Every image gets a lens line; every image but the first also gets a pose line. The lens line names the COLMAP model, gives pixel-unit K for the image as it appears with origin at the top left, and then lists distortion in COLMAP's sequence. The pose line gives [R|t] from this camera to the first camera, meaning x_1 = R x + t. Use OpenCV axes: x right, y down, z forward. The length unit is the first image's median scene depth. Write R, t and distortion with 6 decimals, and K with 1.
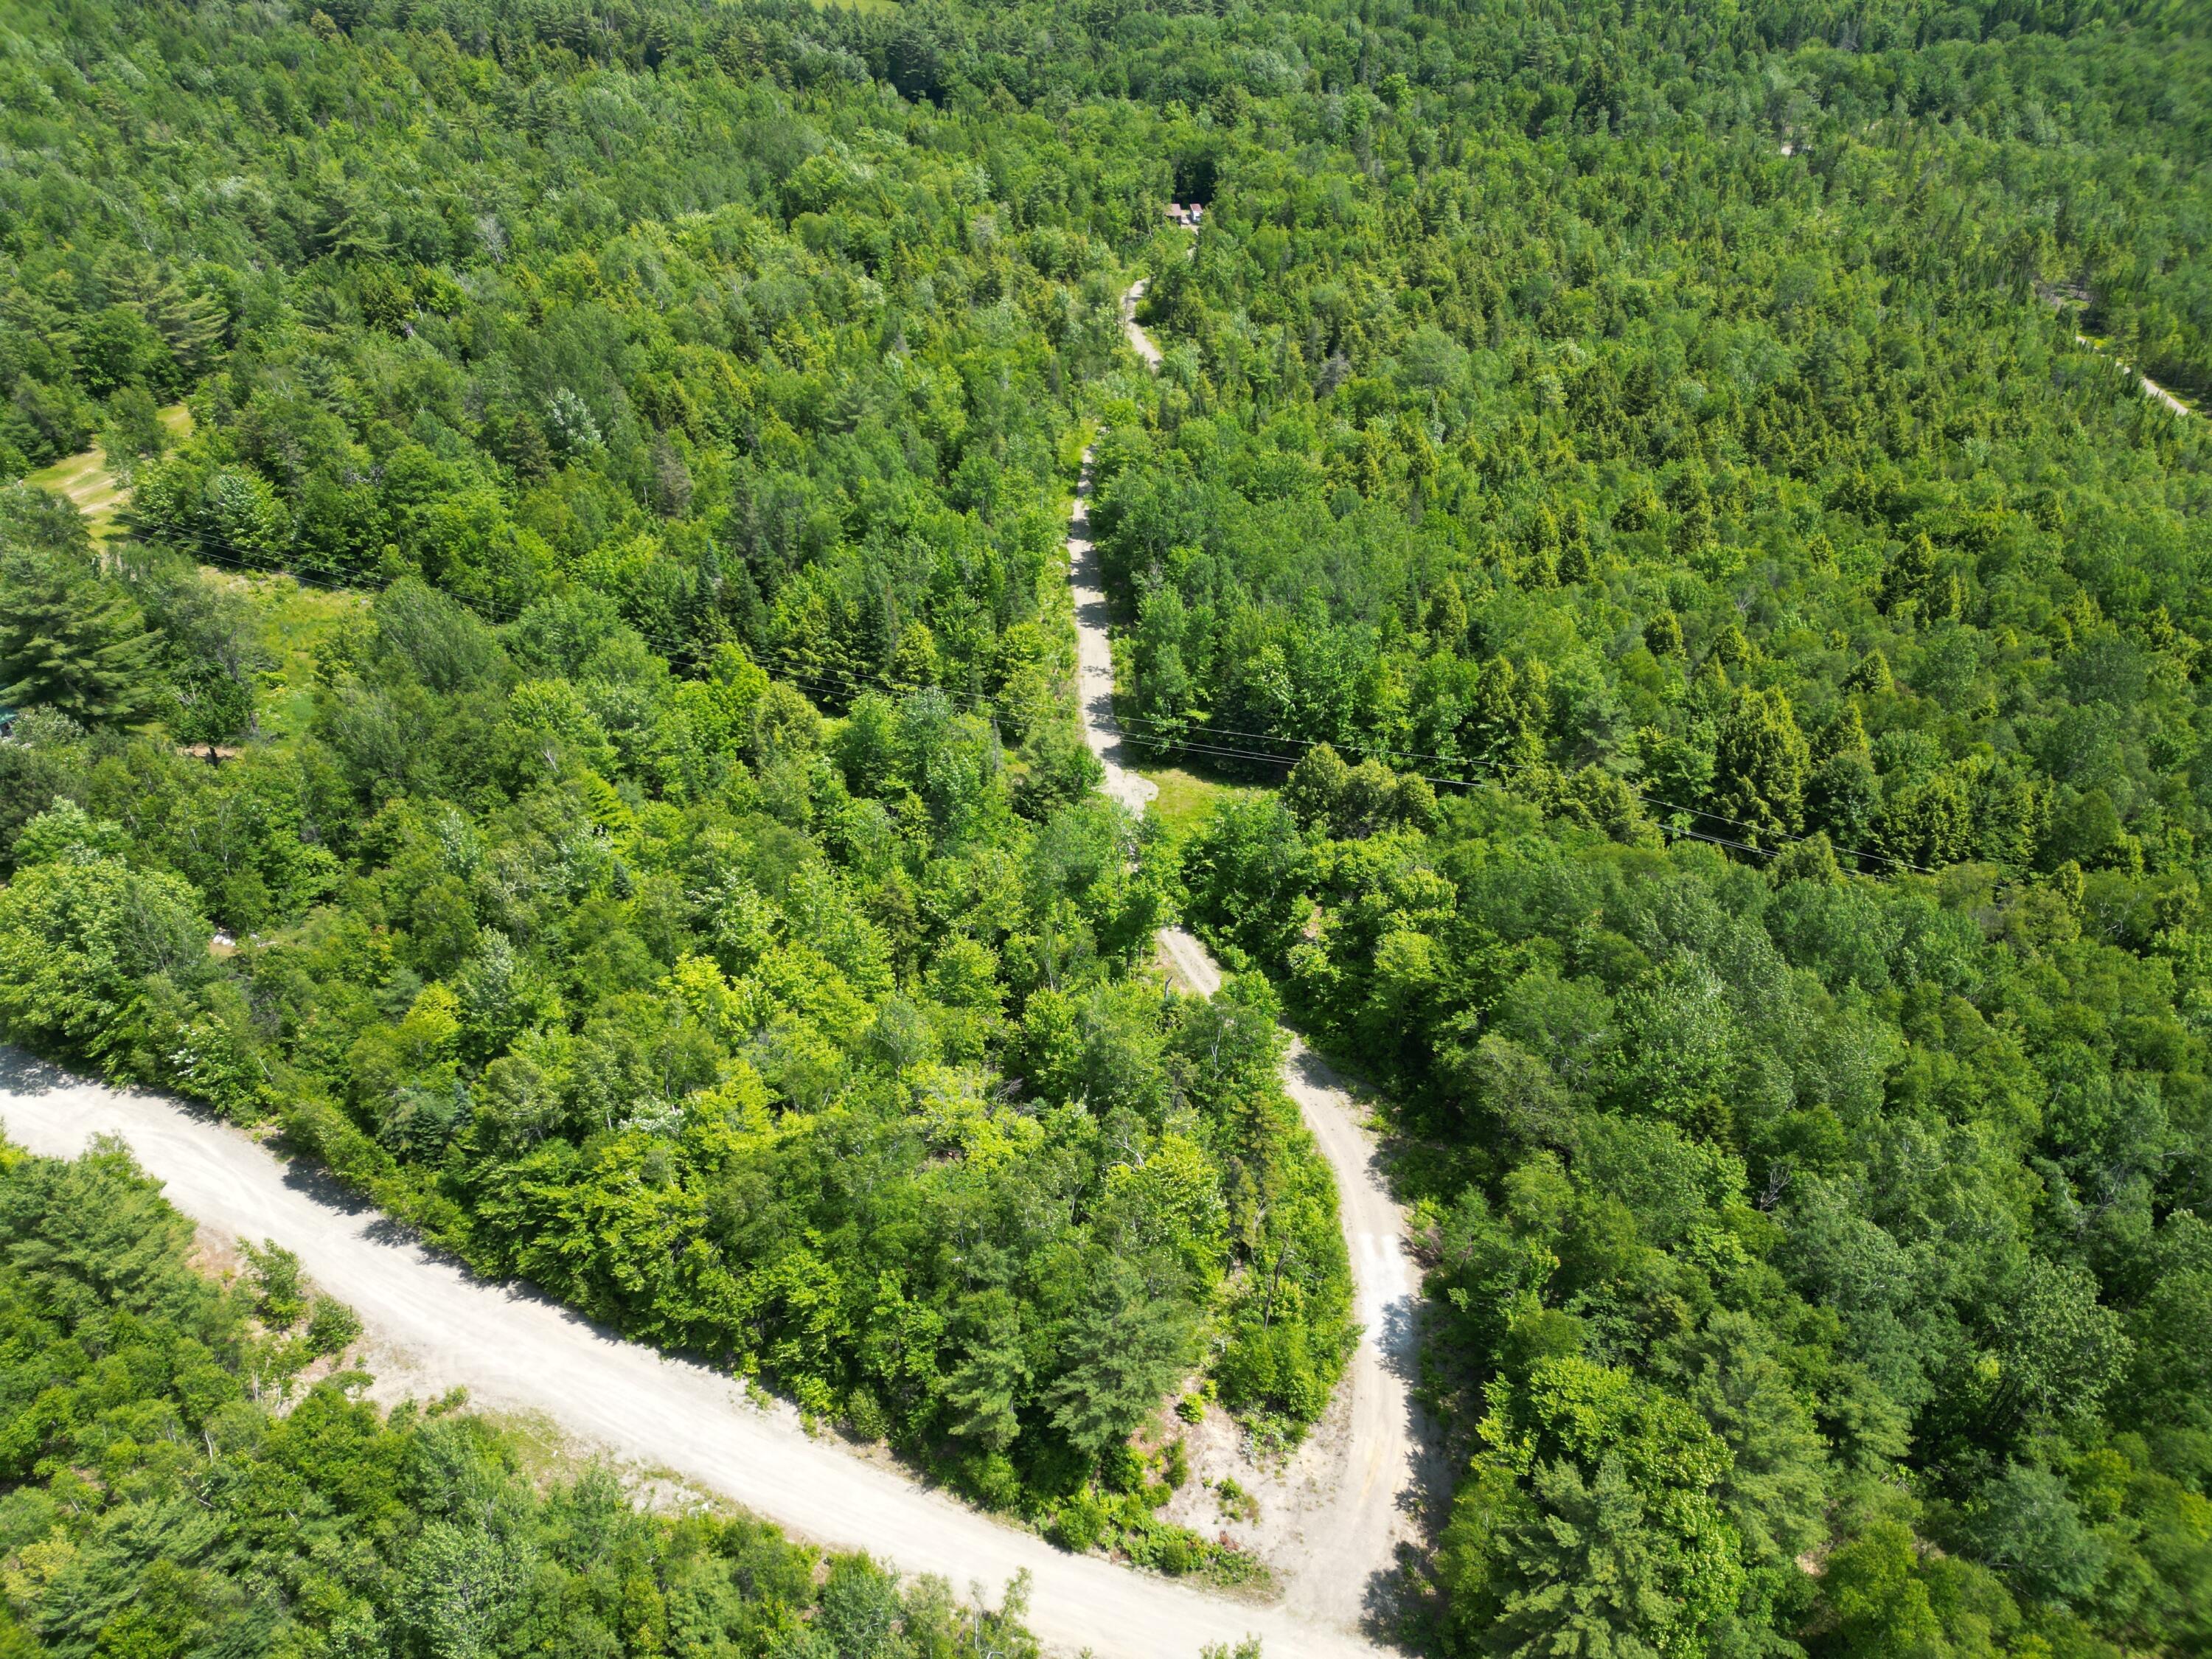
lens RADIAL K [[1535.3, 0, 1106.0], [0, 1535.3, 829.5], [0, 0, 1]] dist [0.073023, -0.073775]
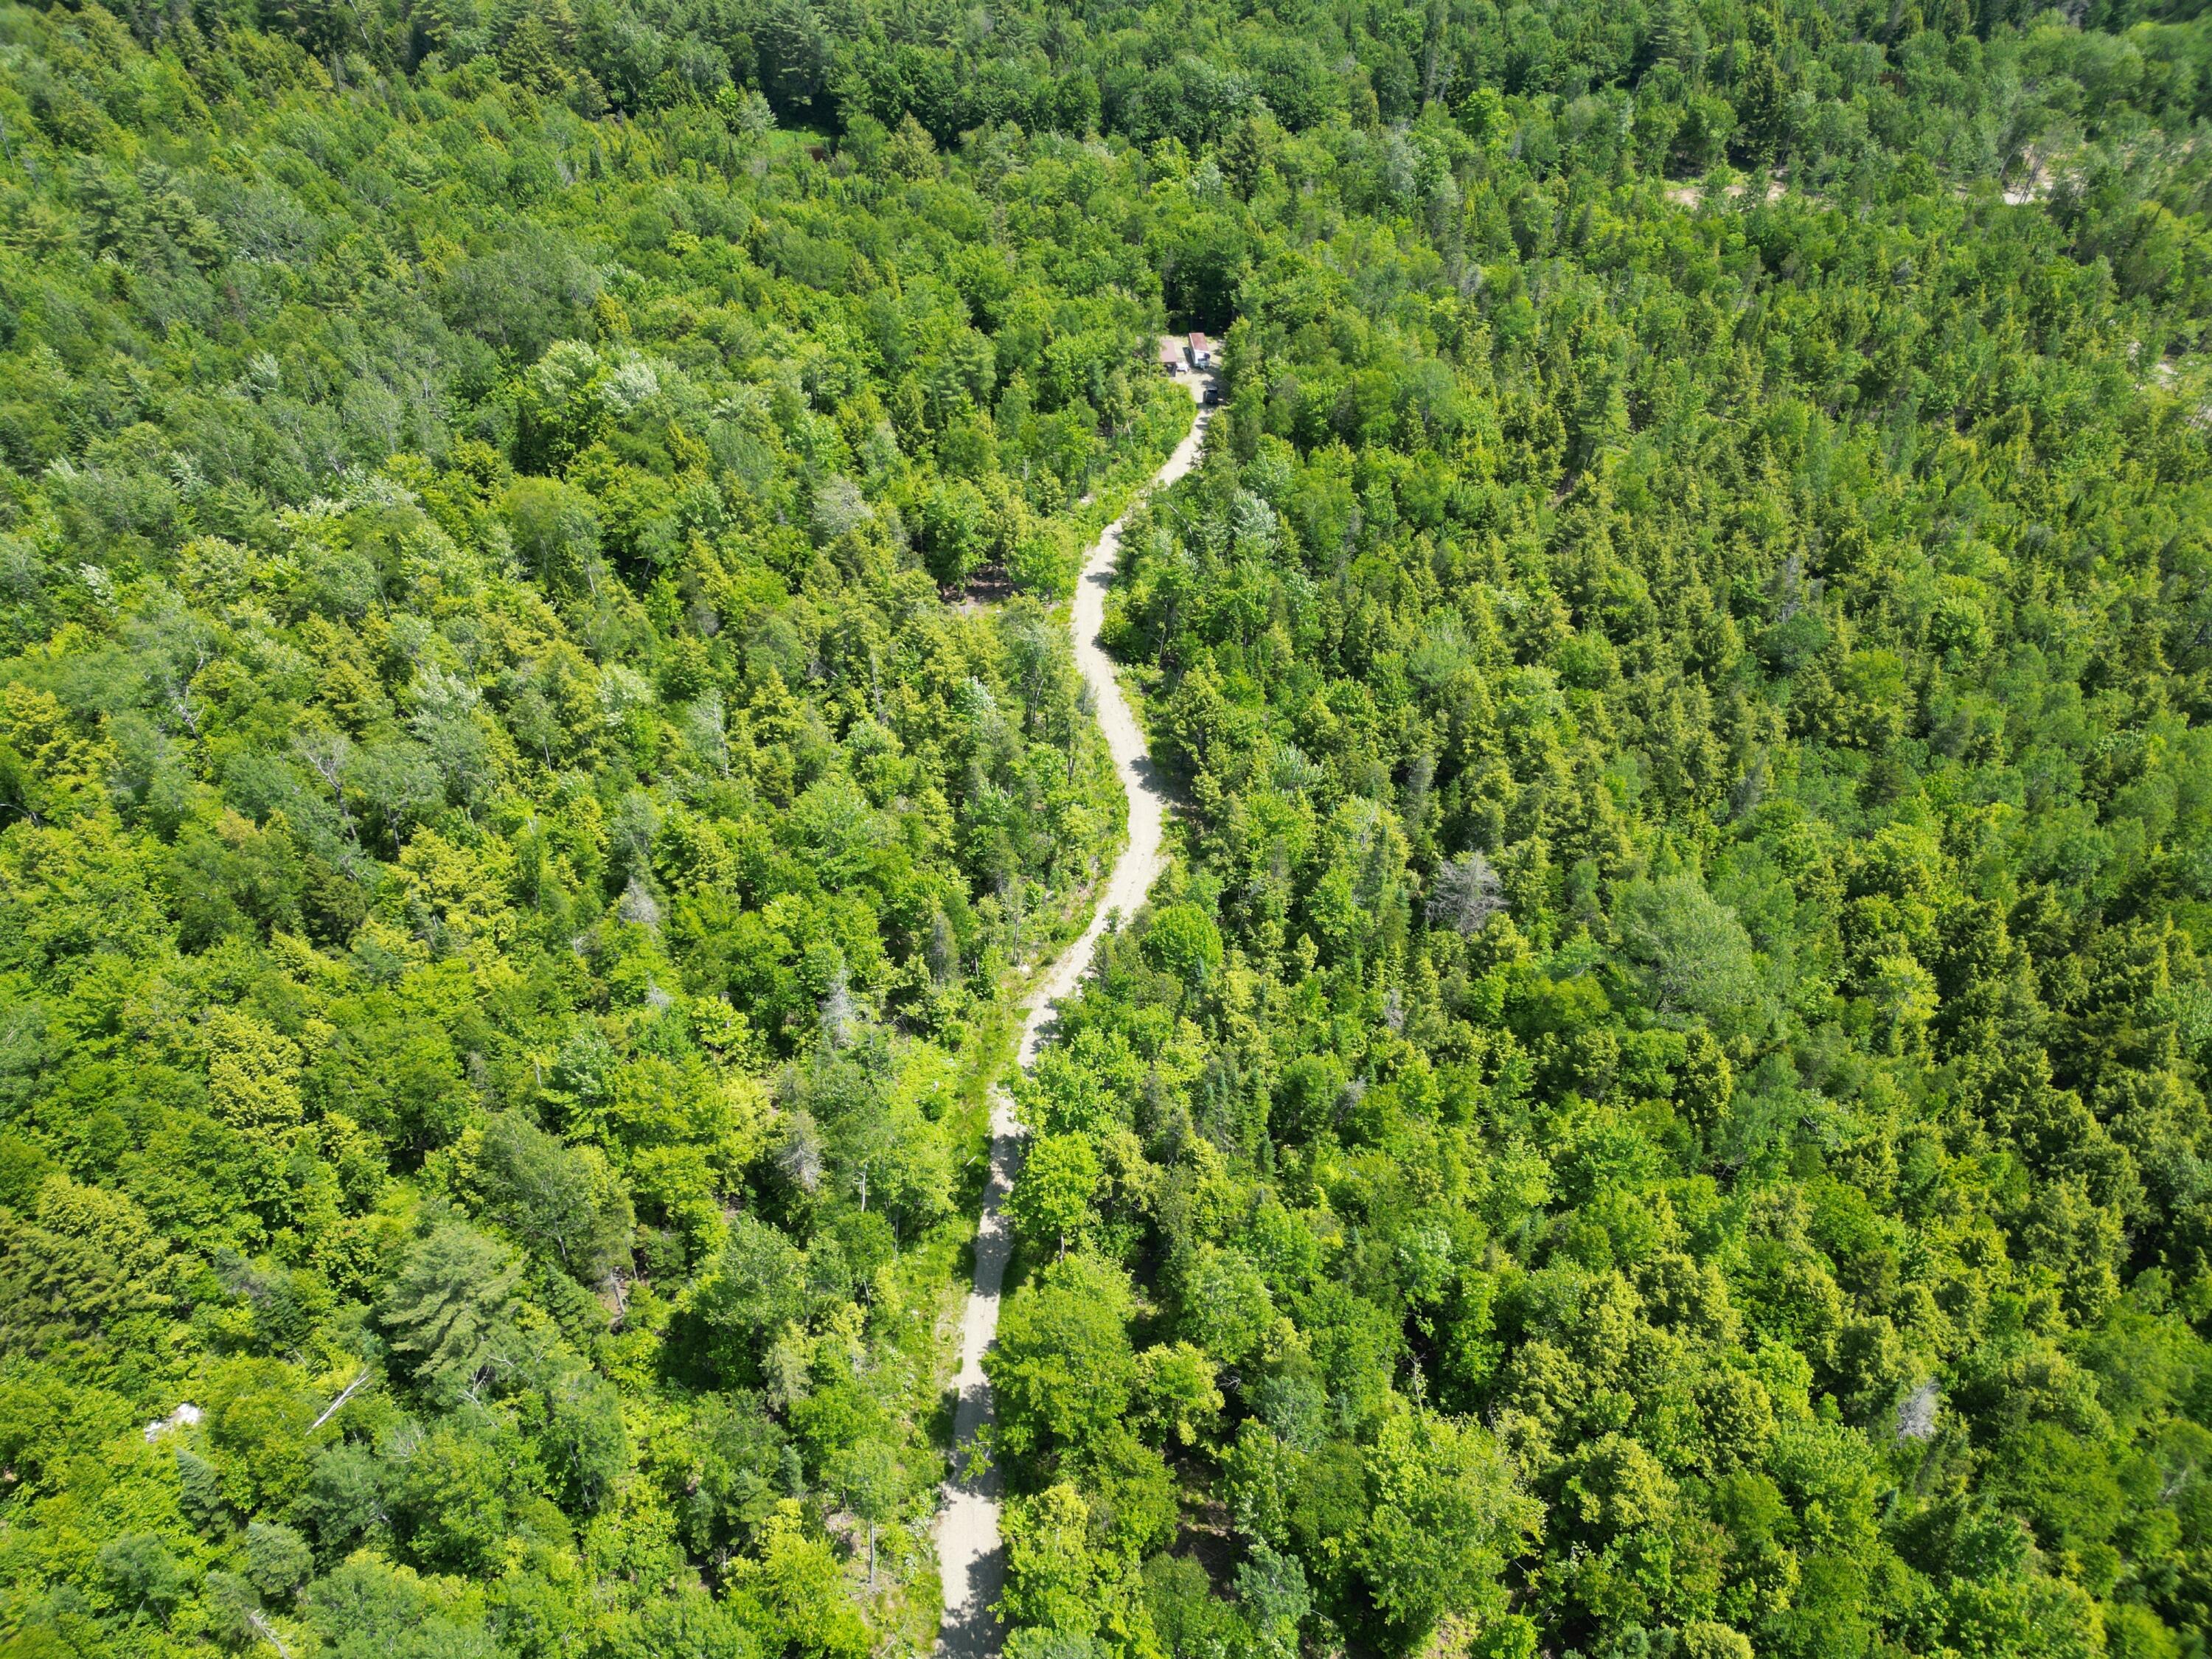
lens RADIAL K [[1535.3, 0, 1106.0], [0, 1535.3, 829.5], [0, 0, 1]] dist [0.073023, -0.073775]
pose [[0.999930, -0.000194, 0.011856, 0.020210], [-0.000859, 0.996055, 0.088738, -0.474026], [-0.011826, -0.088742, 0.995984, 0.612059]]
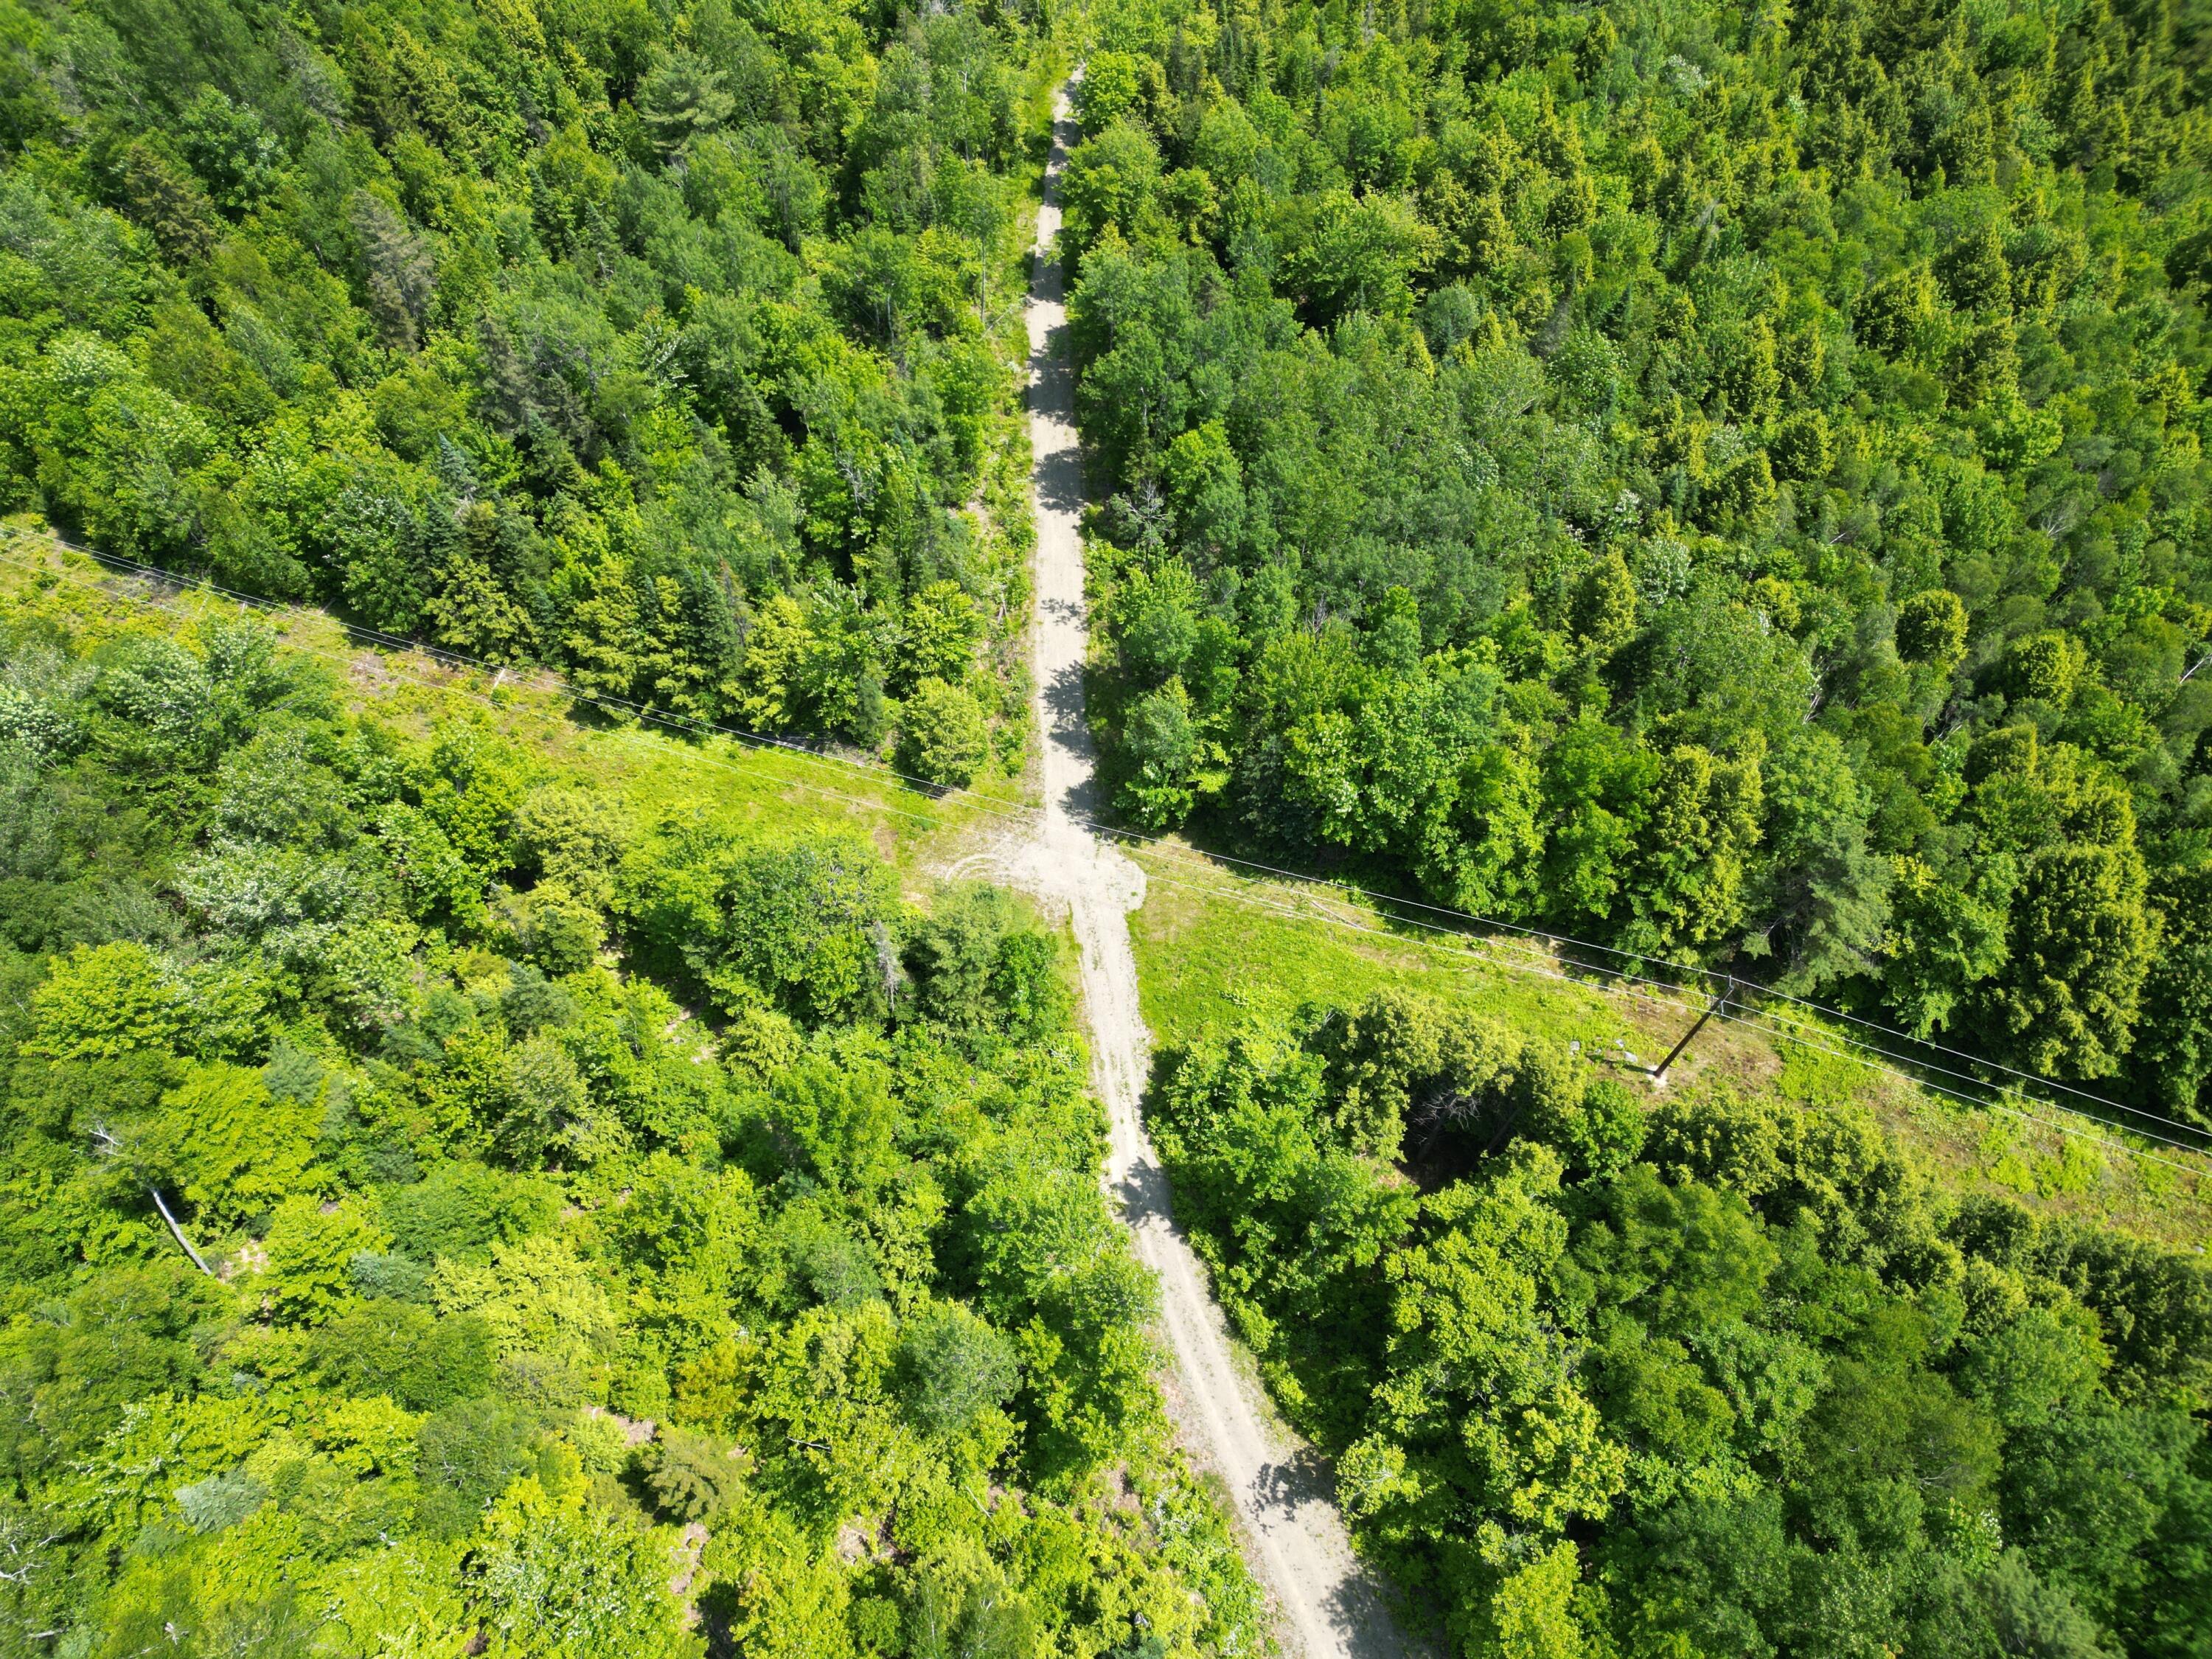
lens RADIAL K [[1541.0, 0, 1106.0], [0, 1541.0, 829.5], [0, 0, 1]] dist [0.029240, -0.001004]
pose [[0.999926, 0.012168, 0.000269, 0.013356], [-0.011434, 0.931614, 0.363270, -0.241605], [0.004170, -0.363246, 0.931684, 0.317418]]
